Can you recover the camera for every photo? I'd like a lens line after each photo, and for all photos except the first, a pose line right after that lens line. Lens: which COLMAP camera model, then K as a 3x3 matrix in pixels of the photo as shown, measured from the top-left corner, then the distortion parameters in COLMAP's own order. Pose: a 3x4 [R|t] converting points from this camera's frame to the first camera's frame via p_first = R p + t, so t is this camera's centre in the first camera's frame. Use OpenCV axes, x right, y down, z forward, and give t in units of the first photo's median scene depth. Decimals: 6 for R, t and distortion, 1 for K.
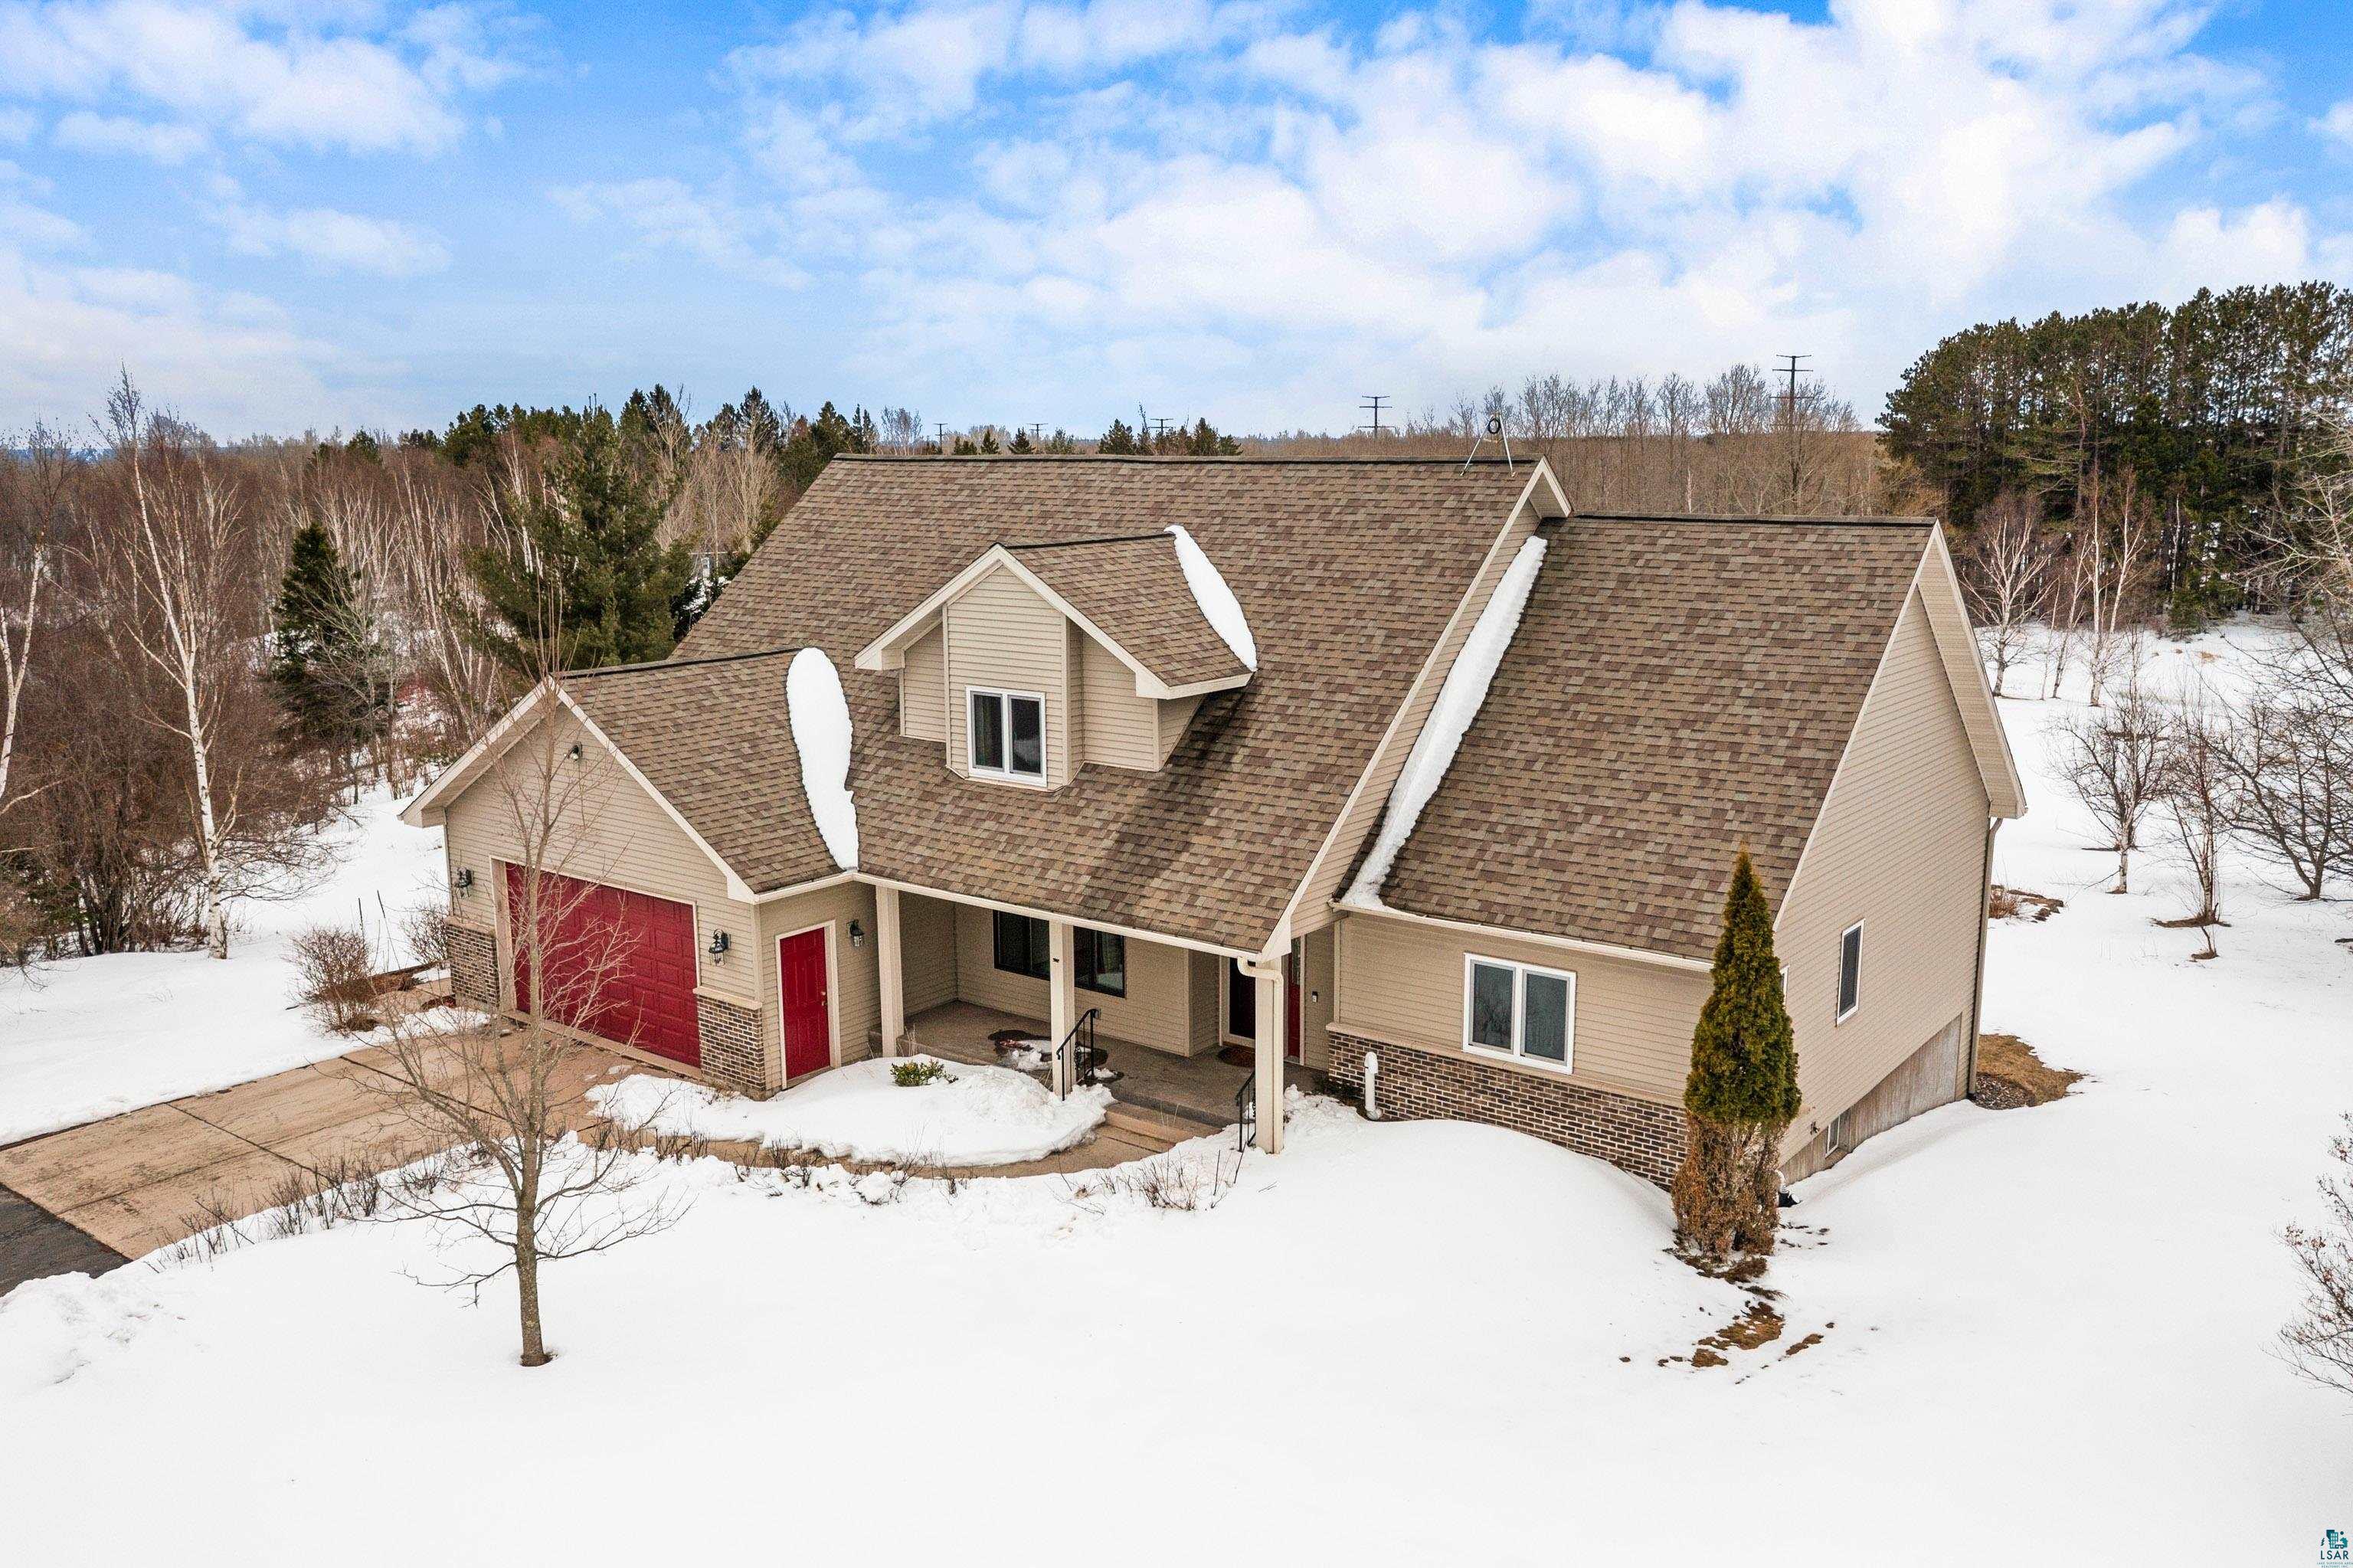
lens RADIAL K [[1857.5, 0, 1176.5], [0, 1857.5, 784.0], [0, 0, 1]] dist [-0.011823, -0.007236]
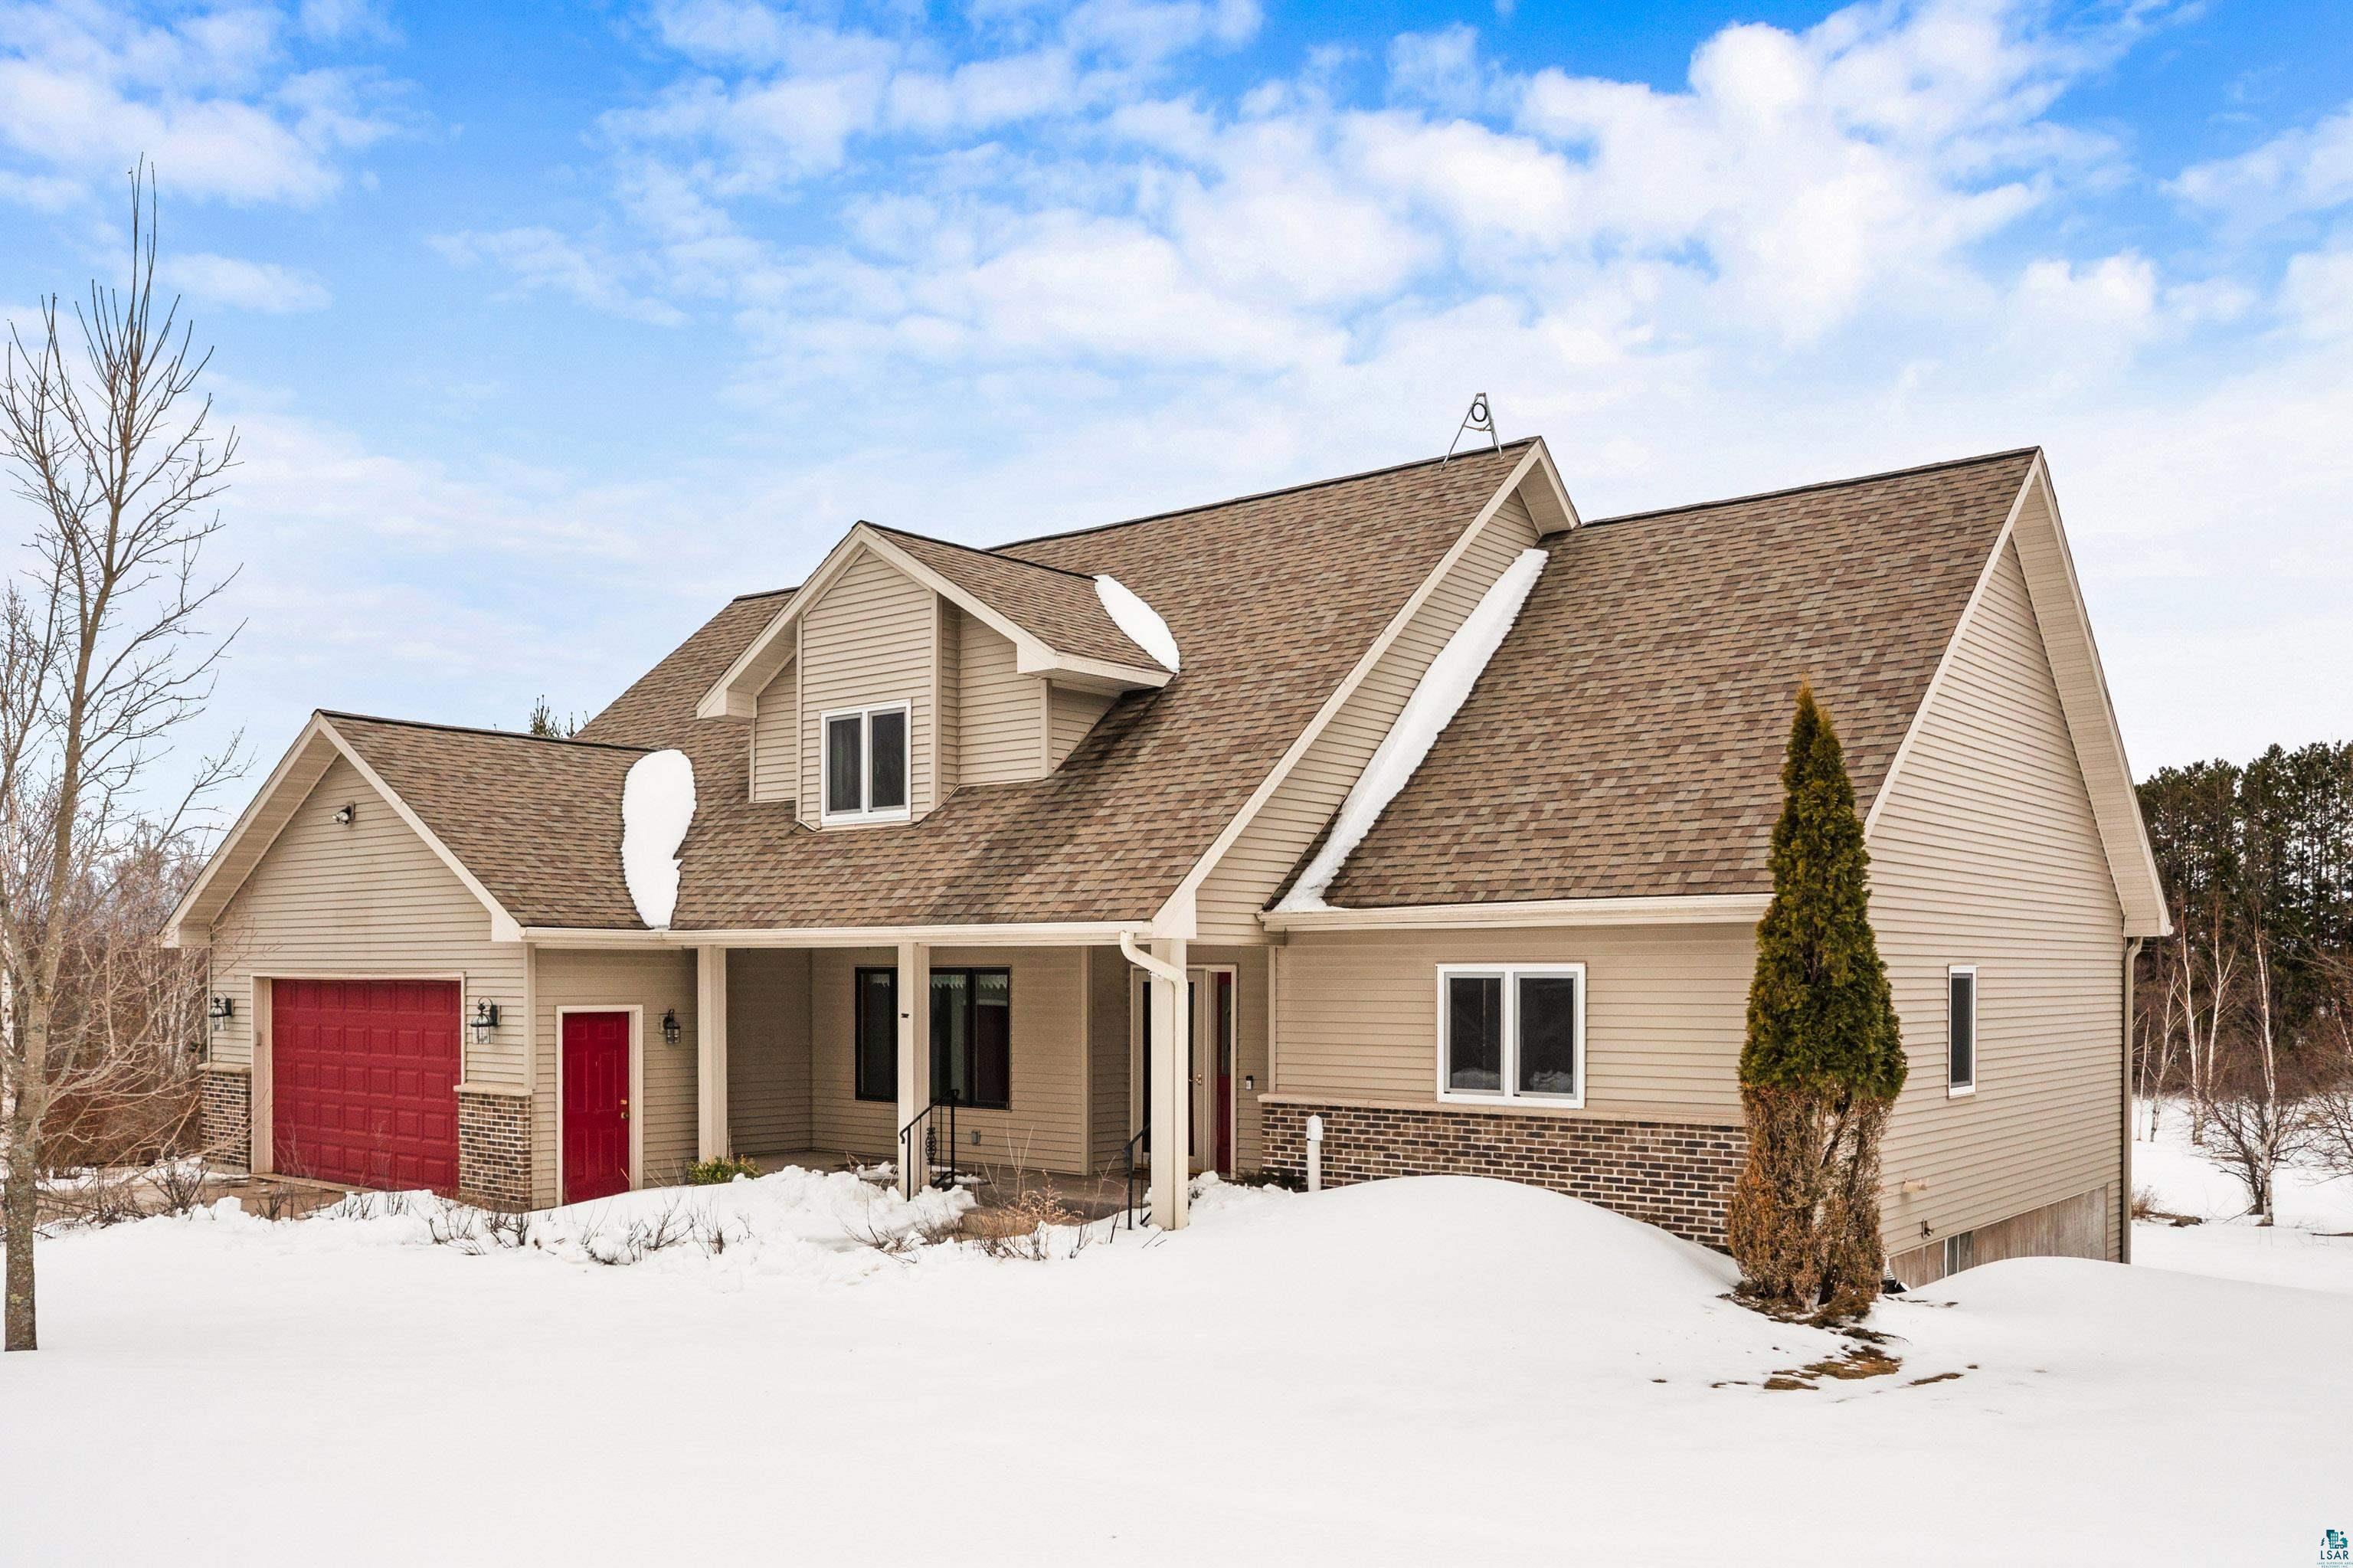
lens RADIAL K [[1890.4, 0, 1171.0], [0, 1890.4, 989.2], [0, 0, 1]] dist [-0.016452, 0.002074]
pose [[0.999504, 0.007721, -0.030546, 0.070286], [-0.012941, 0.984556, -0.174592, 0.227233], [0.028726, 0.174901, 0.984167, 0.248992]]
